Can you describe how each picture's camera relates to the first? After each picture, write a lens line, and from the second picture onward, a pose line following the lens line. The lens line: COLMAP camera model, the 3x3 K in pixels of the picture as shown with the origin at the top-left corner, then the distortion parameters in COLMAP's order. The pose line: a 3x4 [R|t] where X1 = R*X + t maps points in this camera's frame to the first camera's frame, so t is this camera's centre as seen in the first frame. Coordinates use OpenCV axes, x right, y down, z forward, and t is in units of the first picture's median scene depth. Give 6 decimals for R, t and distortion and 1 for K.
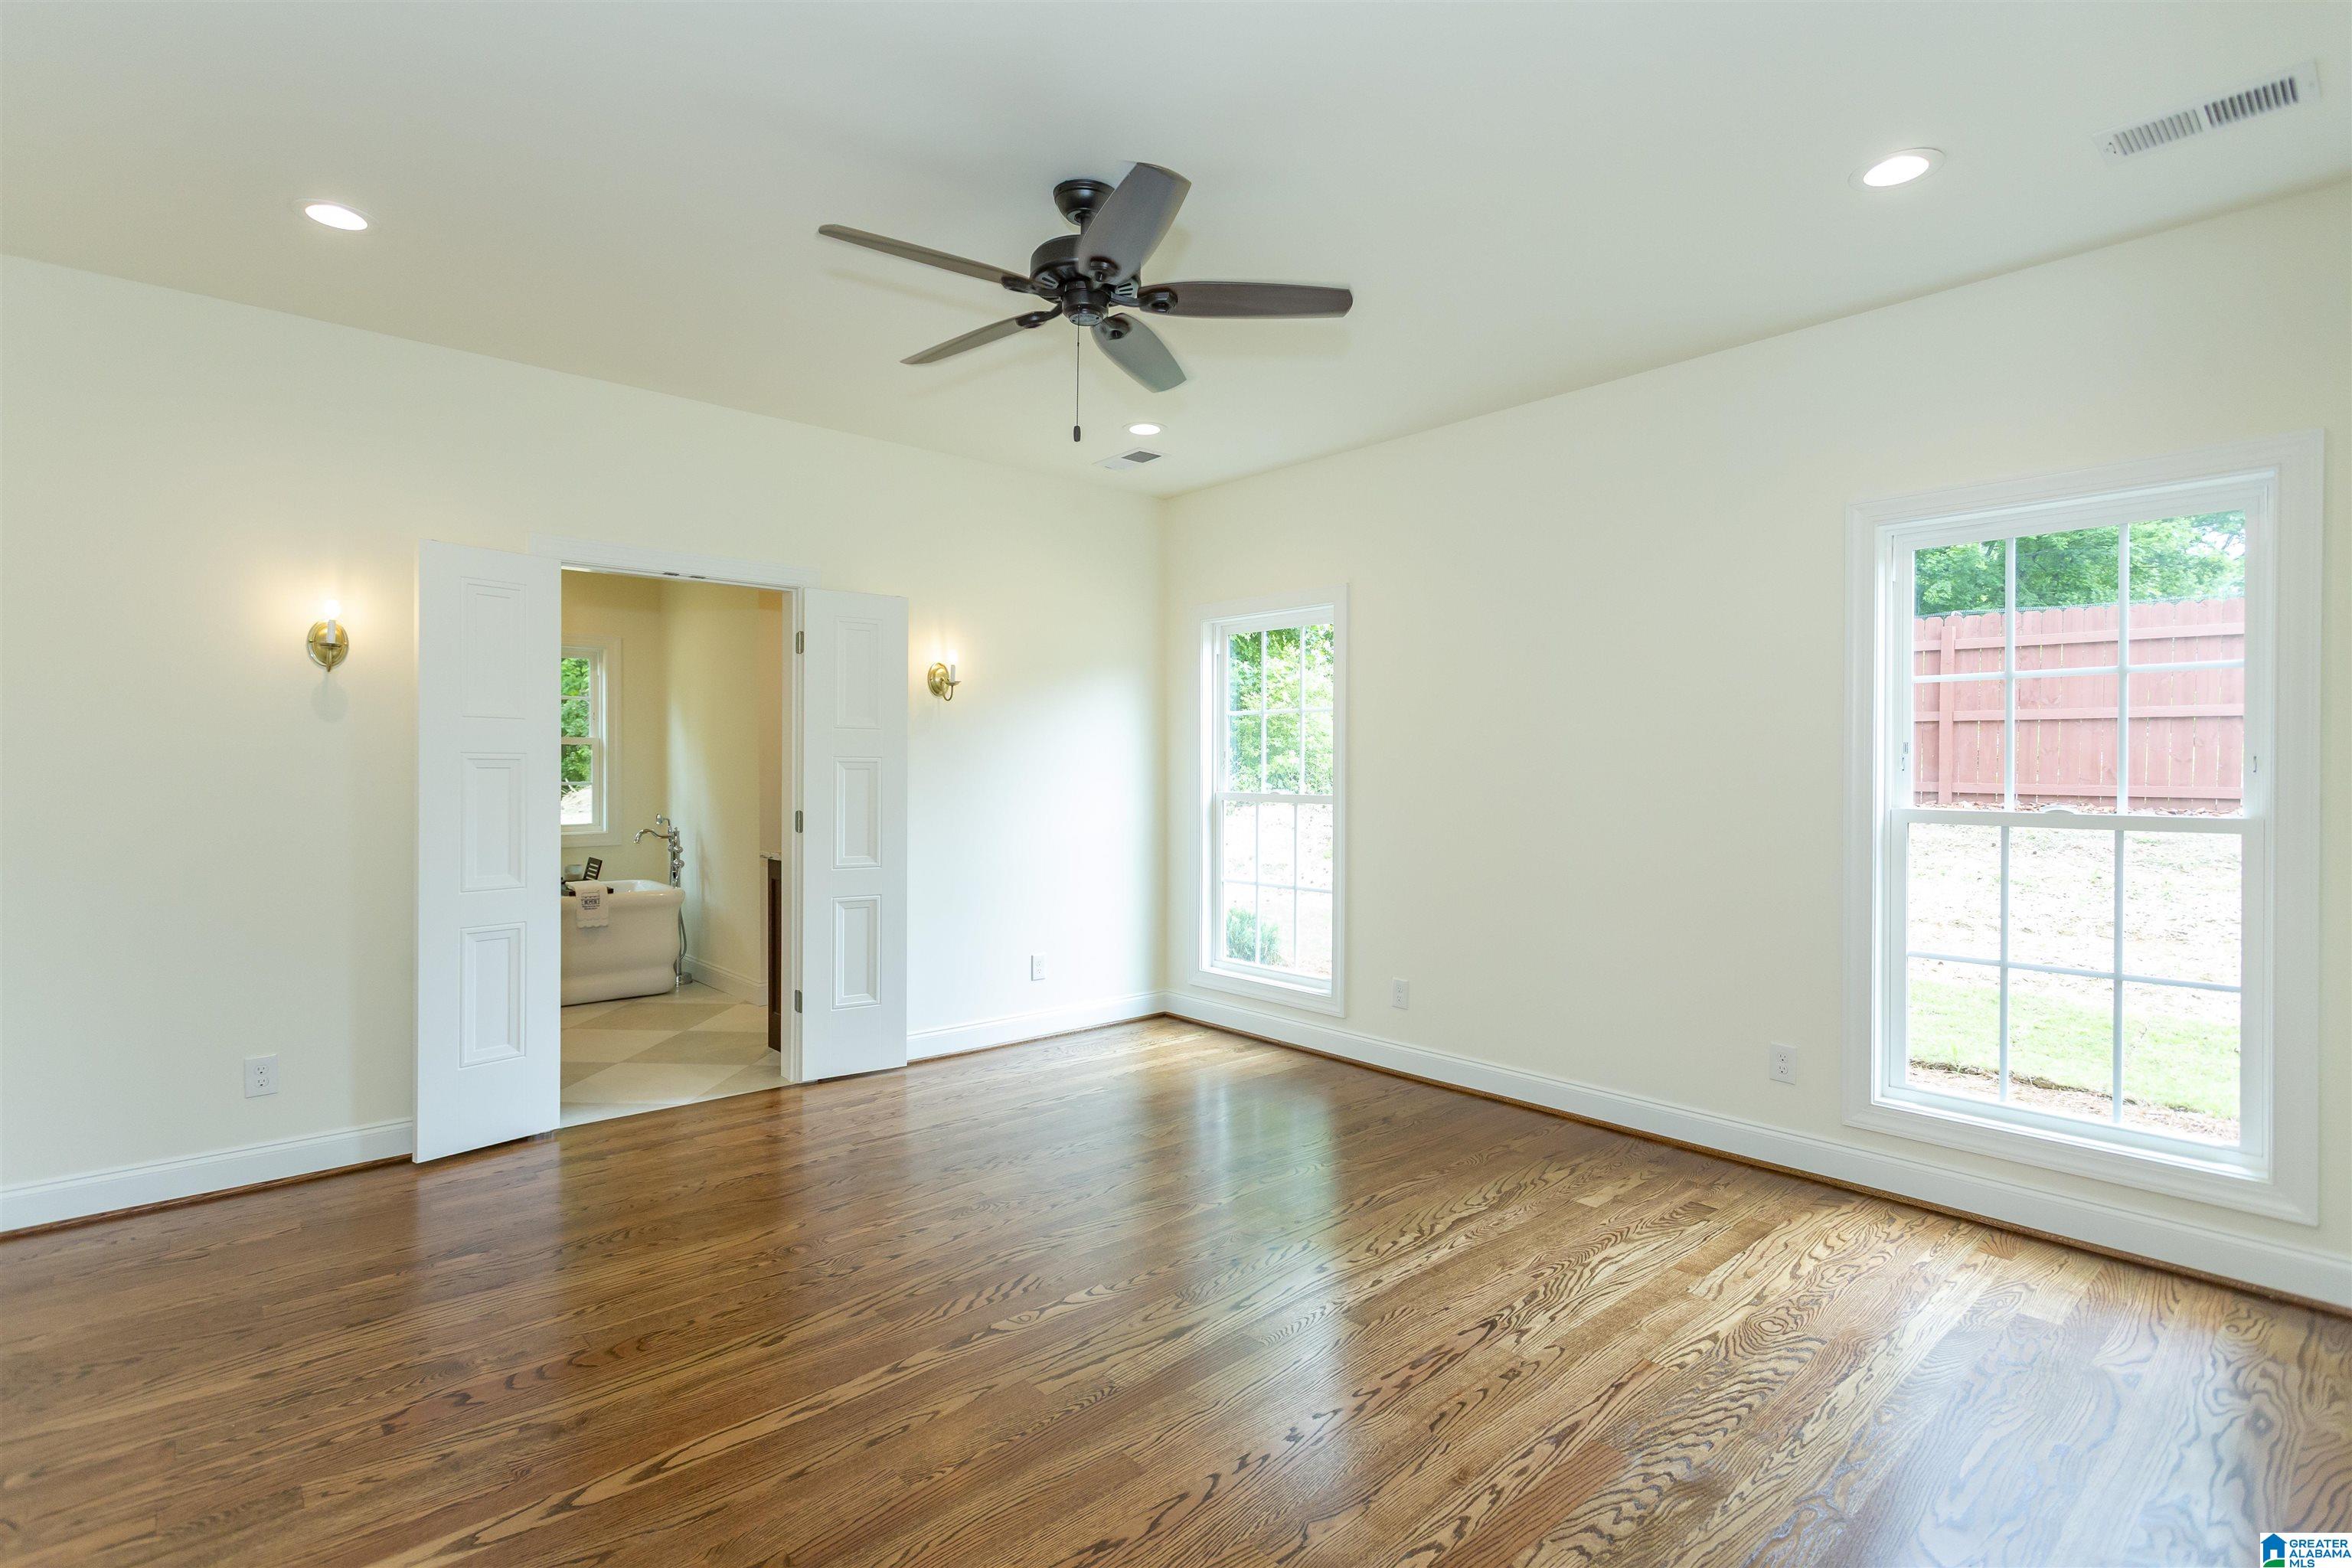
lens RADIAL K [[1114.7, 0, 1156.1], [0, 1114.7, 770.9], [0, 0, 1]] dist [0.003931, 0.001121]
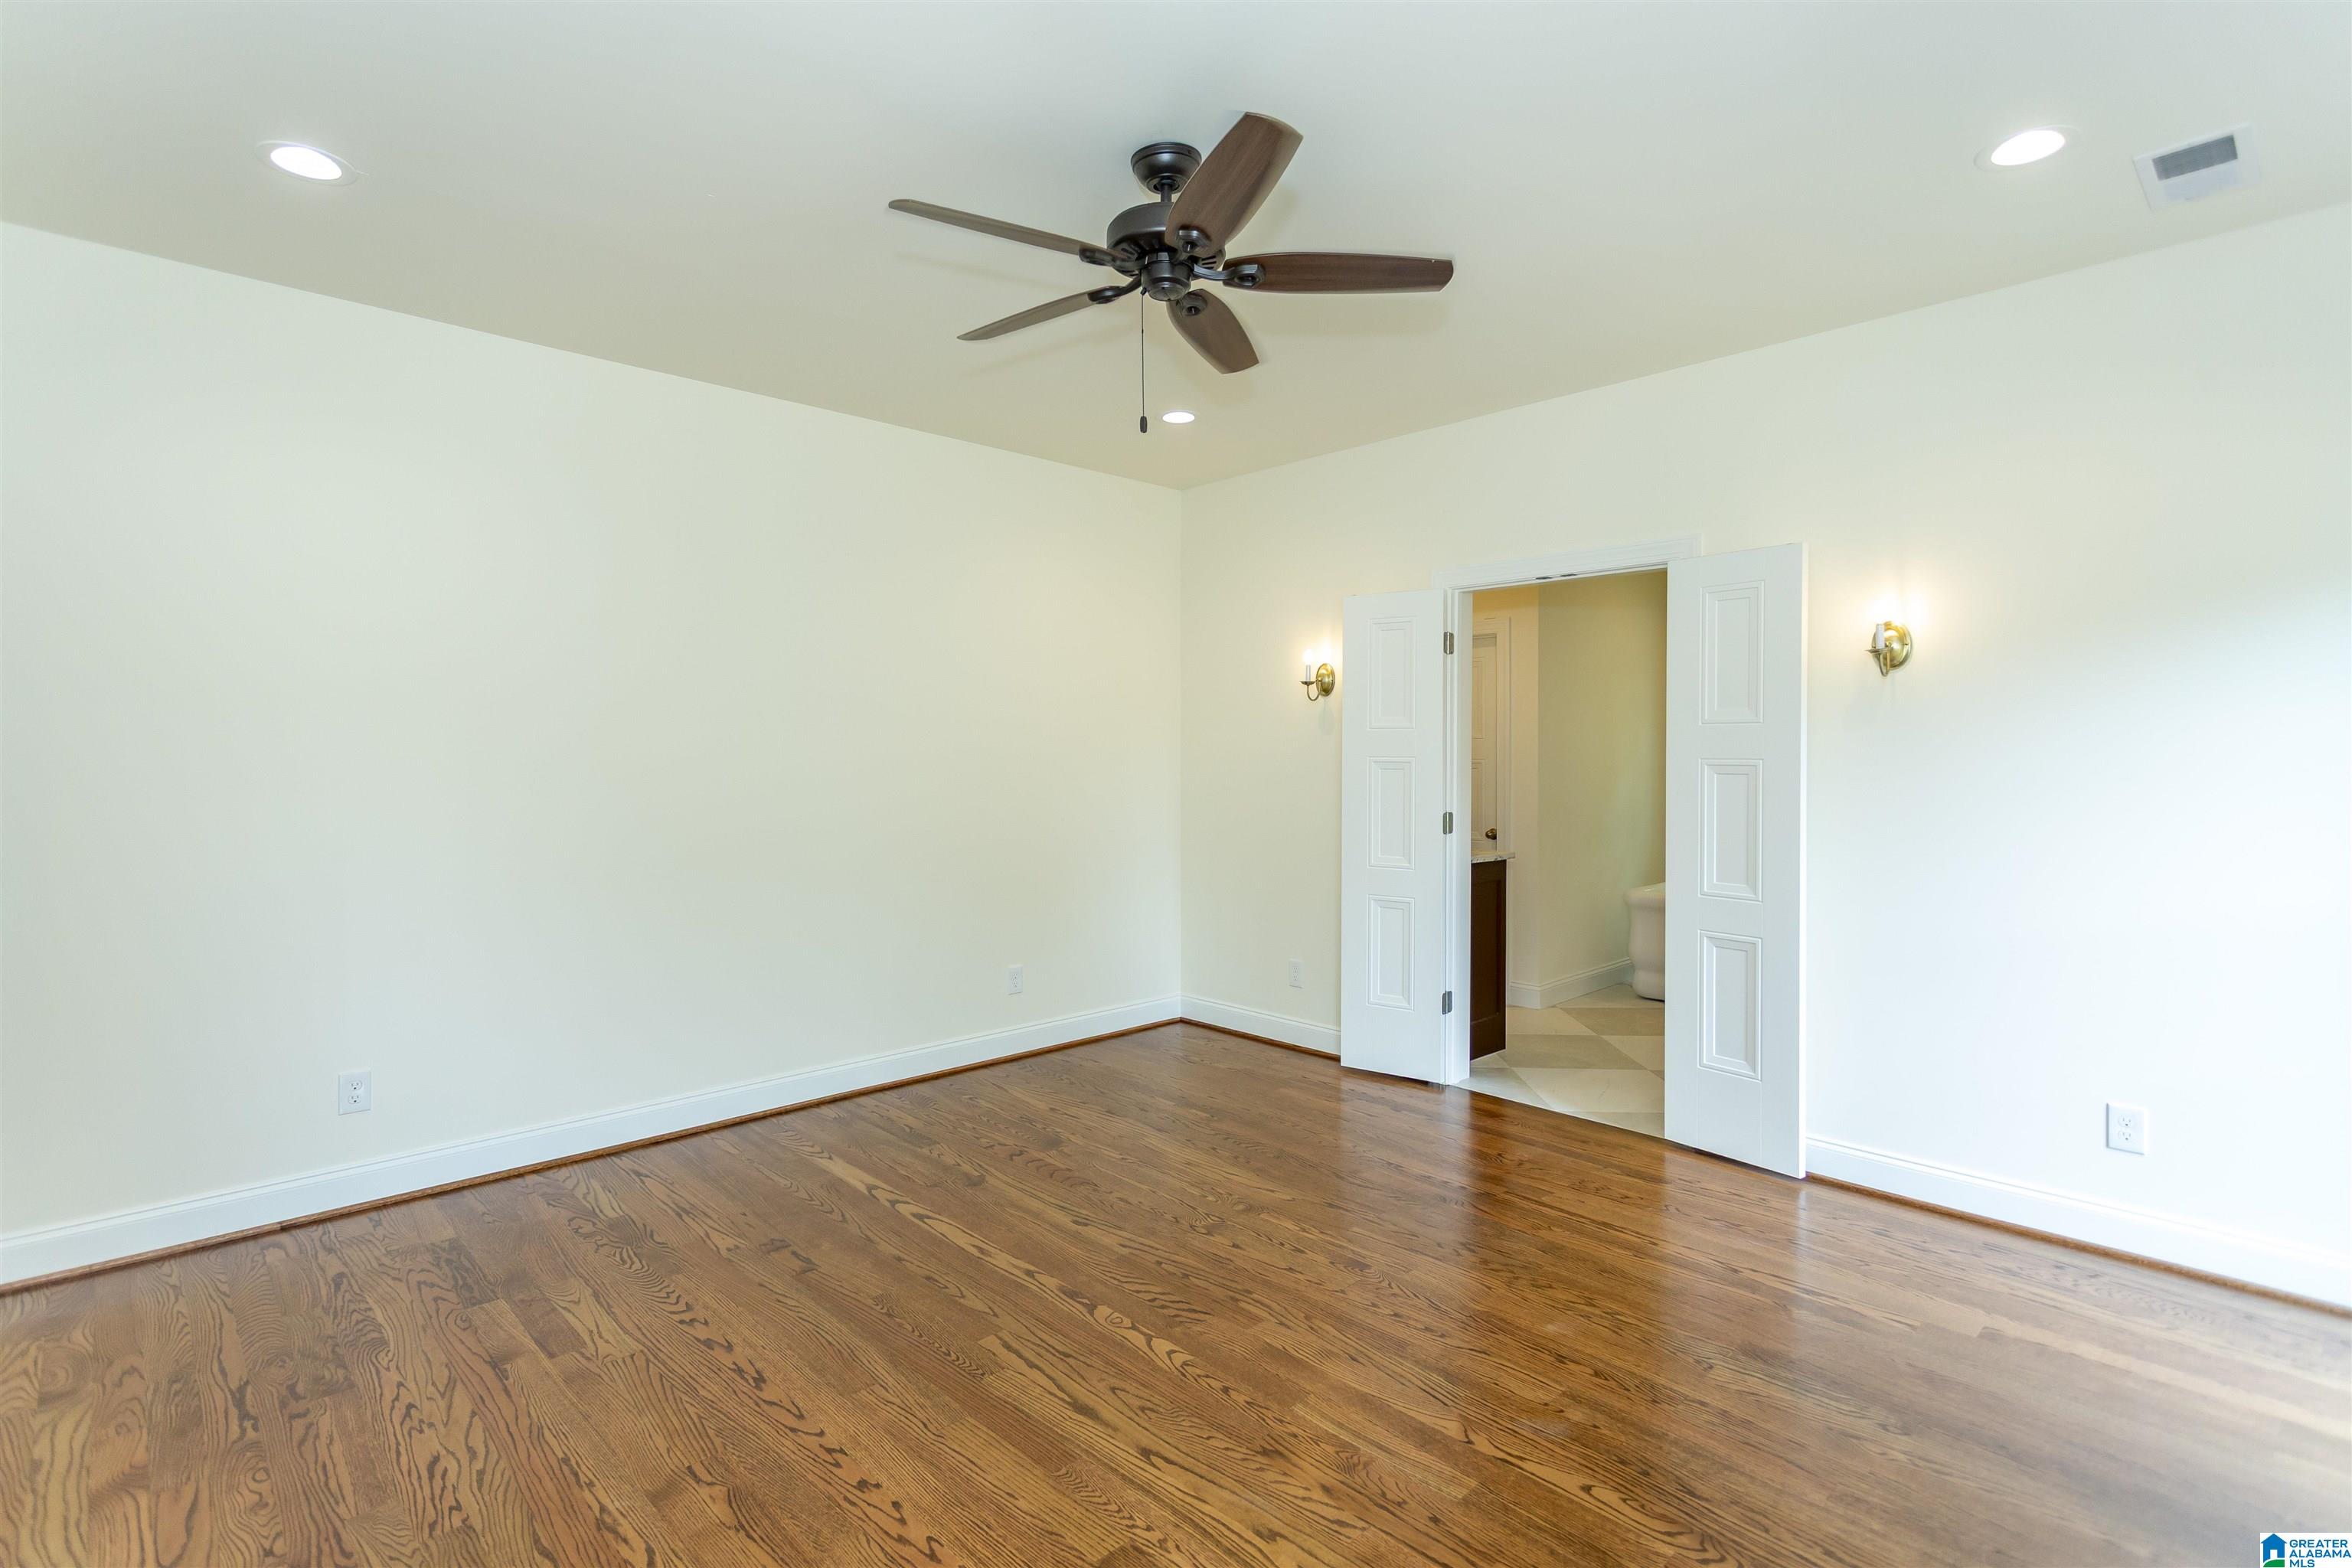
lens RADIAL K [[1108.3, 0, 1163.8], [0, 1108.3, 723.0], [0, 0, 1]] dist [0.003306, 0.000400]
pose [[0.047093, -0.030591, -0.998422, 0.867257], [-0.005484, 0.999508, -0.030883, -0.018177], [0.998875, 0.006930, 0.046902, 0.953084]]
